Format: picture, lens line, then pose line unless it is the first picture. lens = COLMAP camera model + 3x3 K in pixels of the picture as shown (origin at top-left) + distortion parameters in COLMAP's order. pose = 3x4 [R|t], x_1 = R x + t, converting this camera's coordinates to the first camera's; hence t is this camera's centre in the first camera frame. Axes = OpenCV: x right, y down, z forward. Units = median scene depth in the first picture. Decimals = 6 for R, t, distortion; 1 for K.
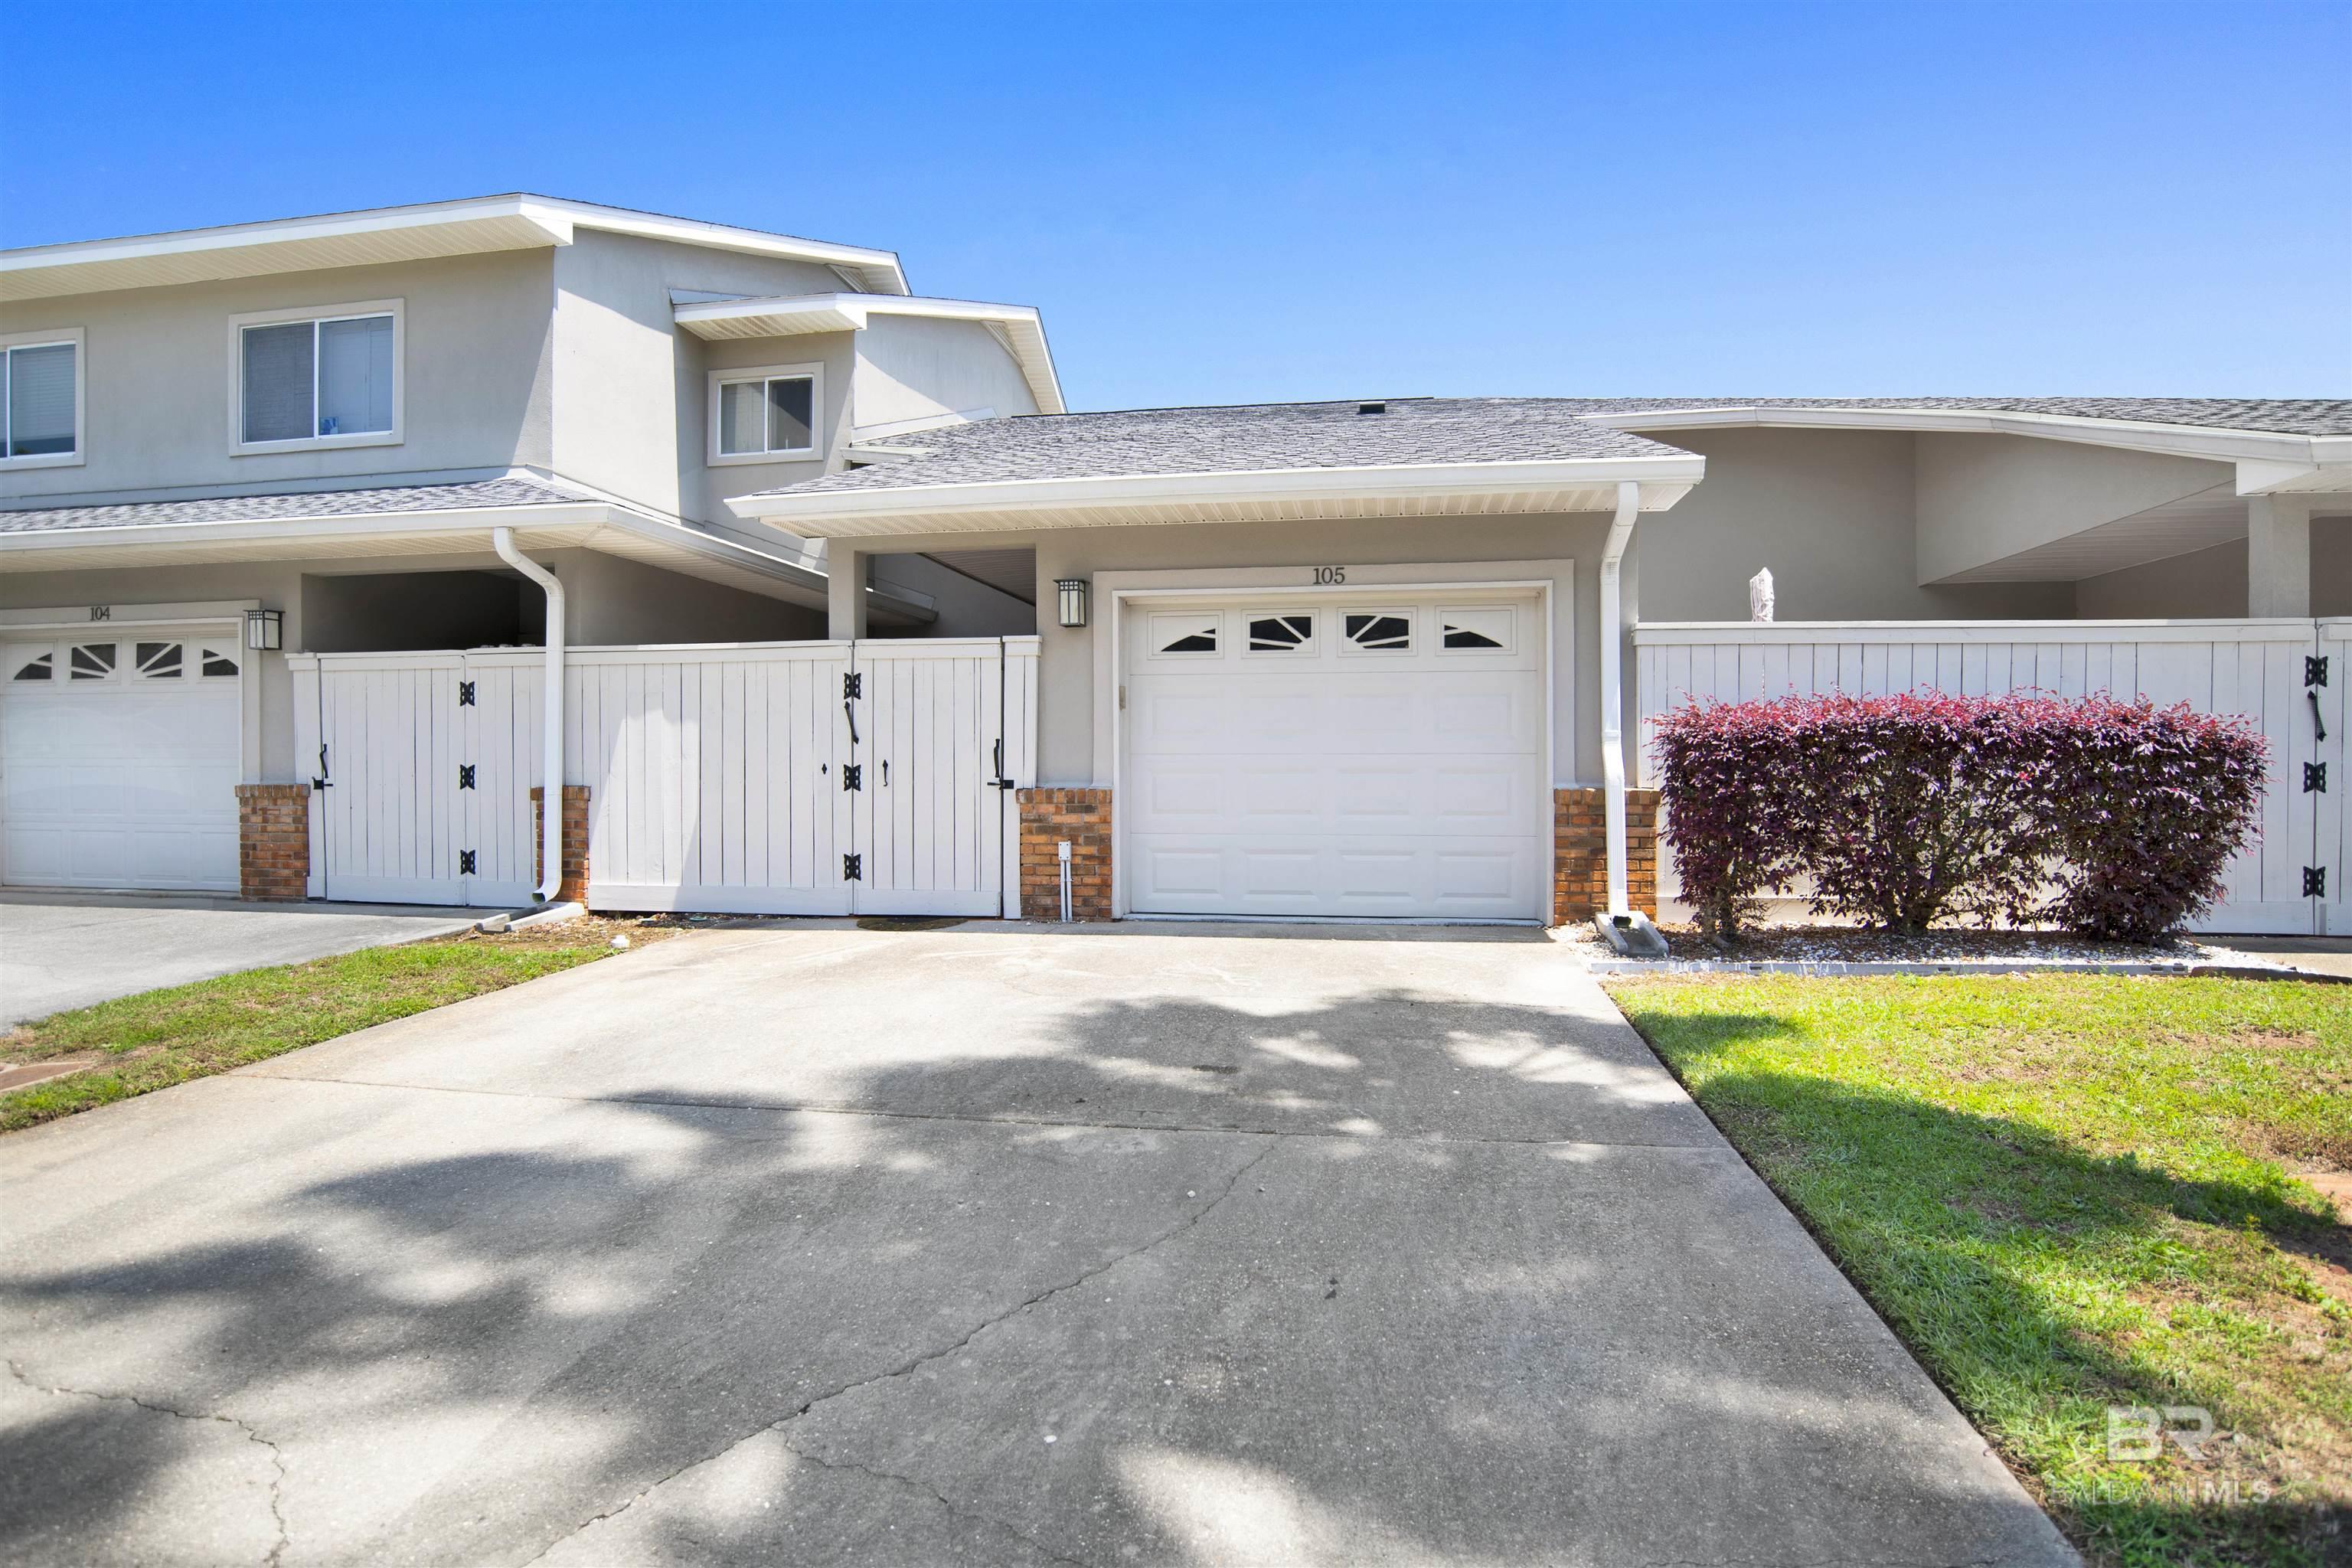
lens RADIAL K [[1263.5, 0, 1235.2], [0, 1263.5, 777.4], [0, 0, 1]] dist [-0.059483, 0.019436]
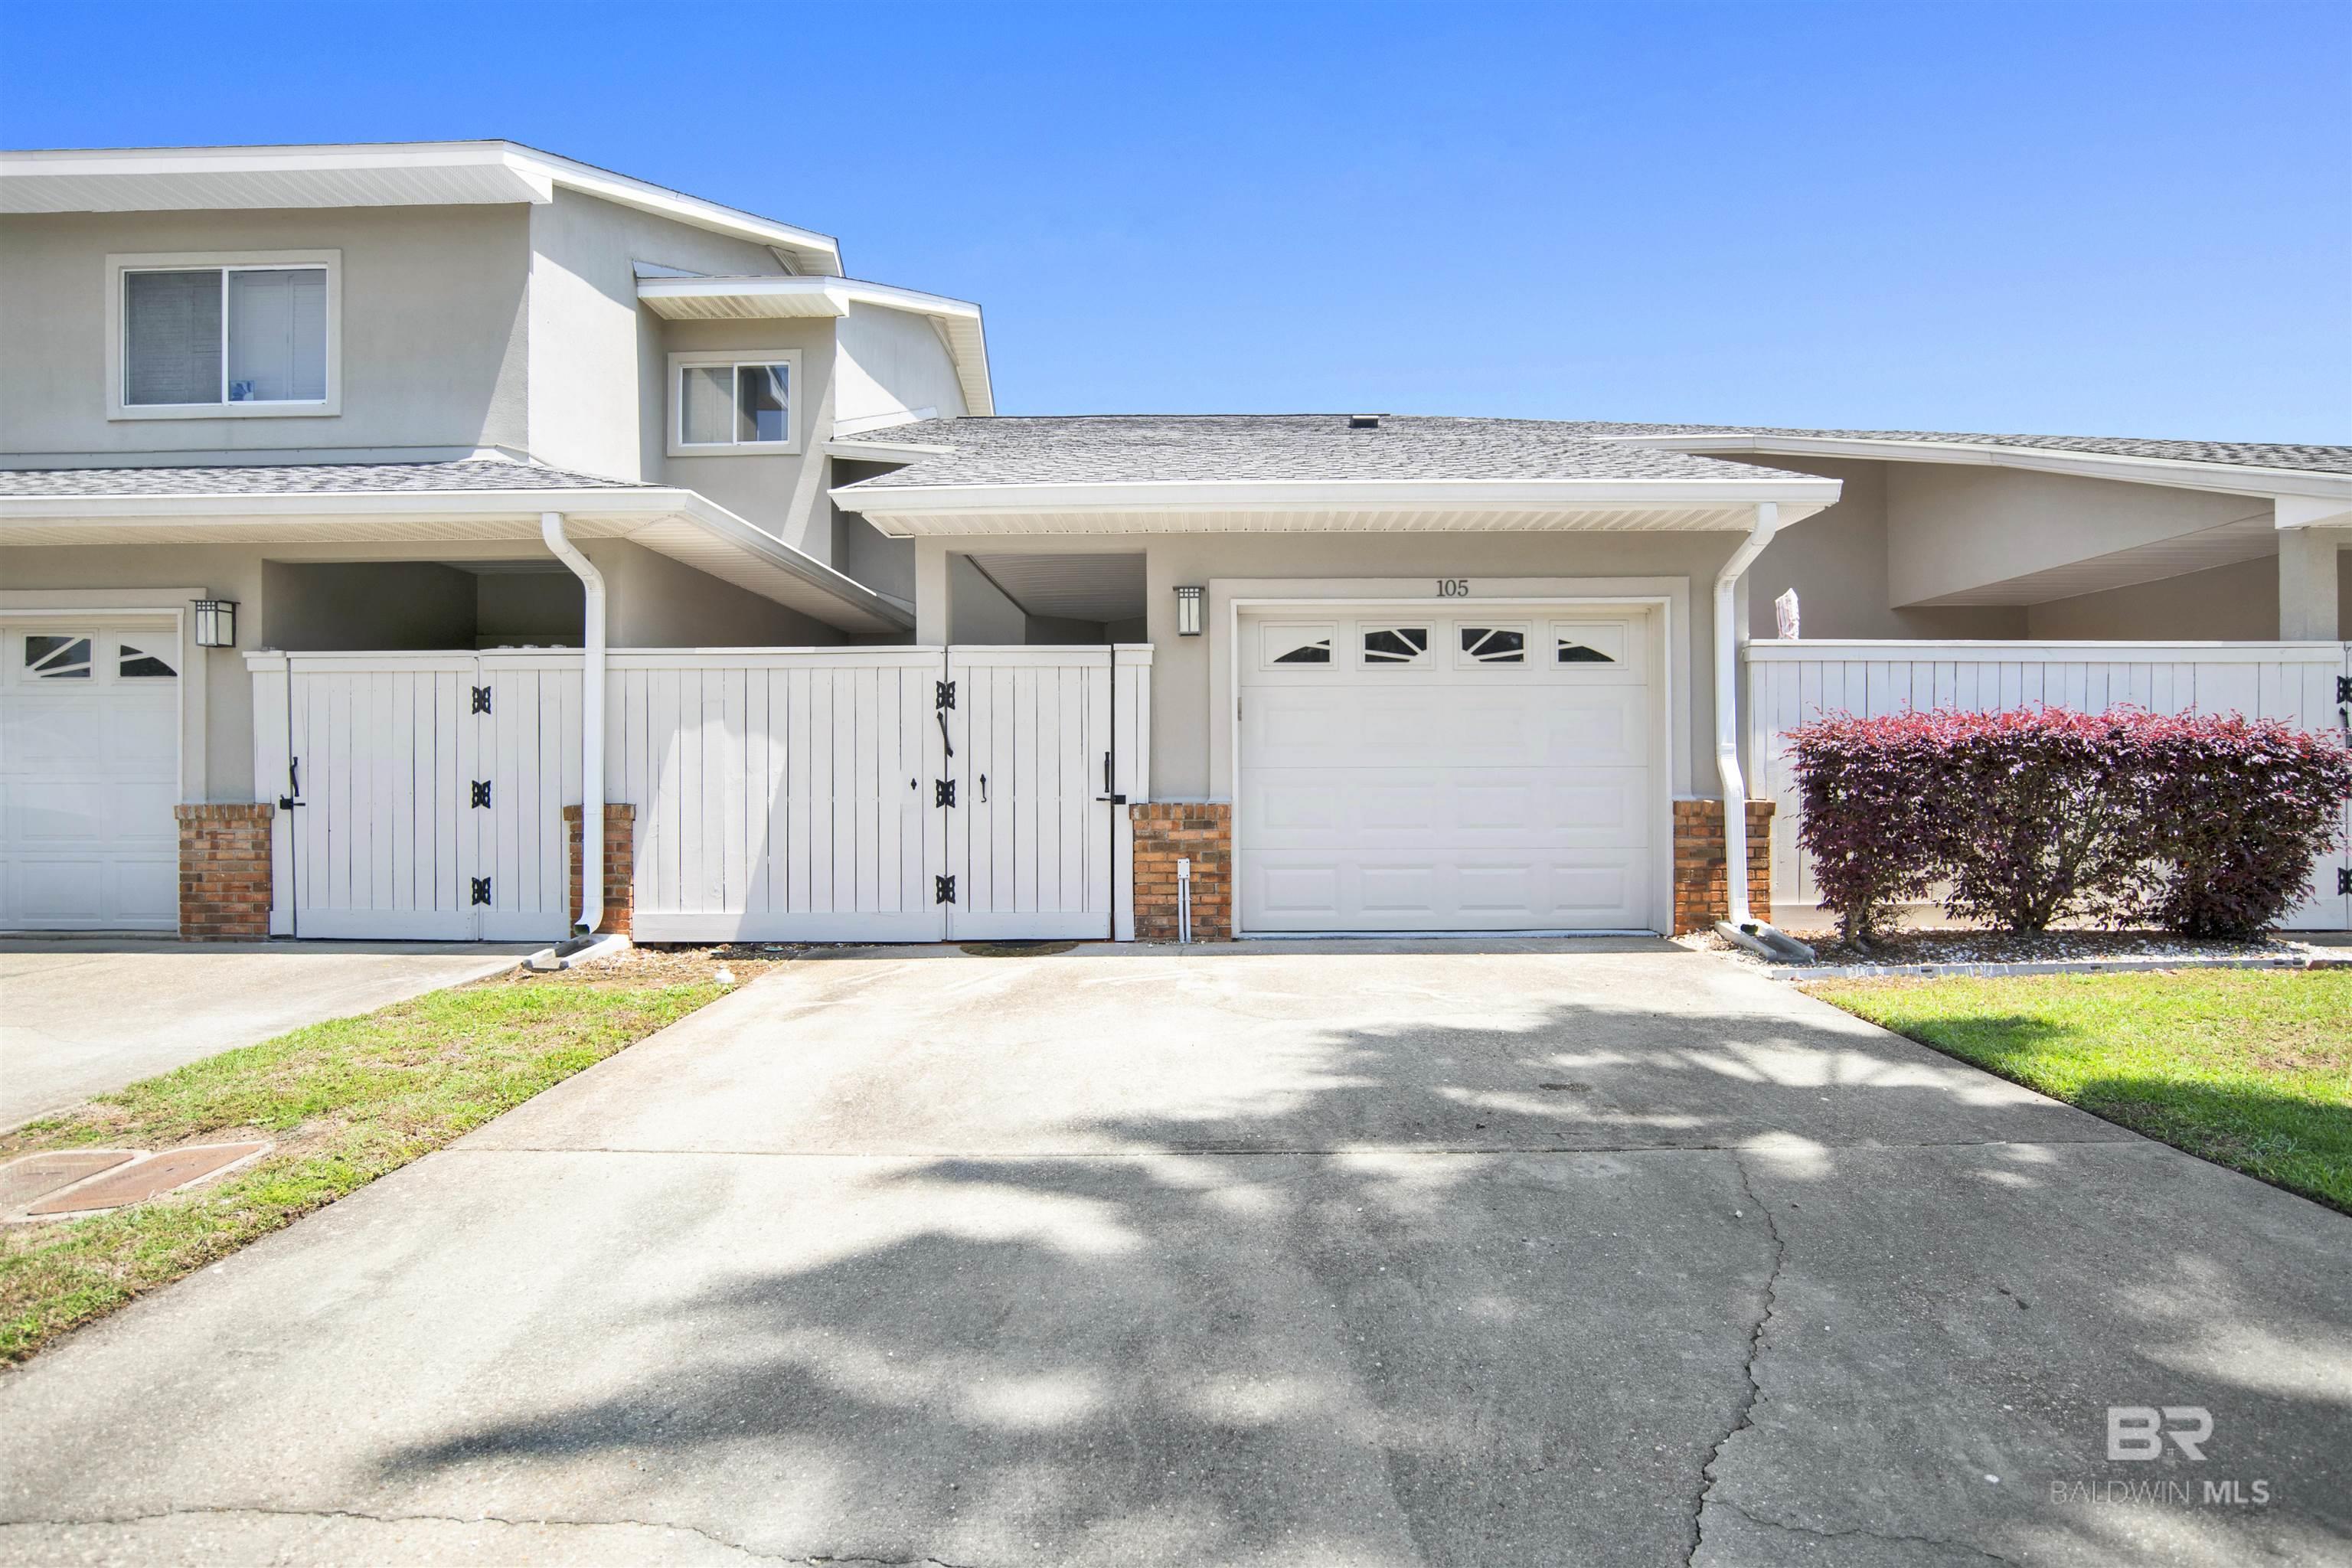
lens RADIAL K [[1263.5, 0, 926.2], [0, 1263.5, 783.6], [0, 0, 1]] dist [-0.059483, 0.019436]
pose [[0.991016, -0.002685, 0.133720, -0.451159], [0.004252, 0.999926, -0.011433, 0.003830], [-0.133679, 0.011899, 0.990953, 0.078932]]
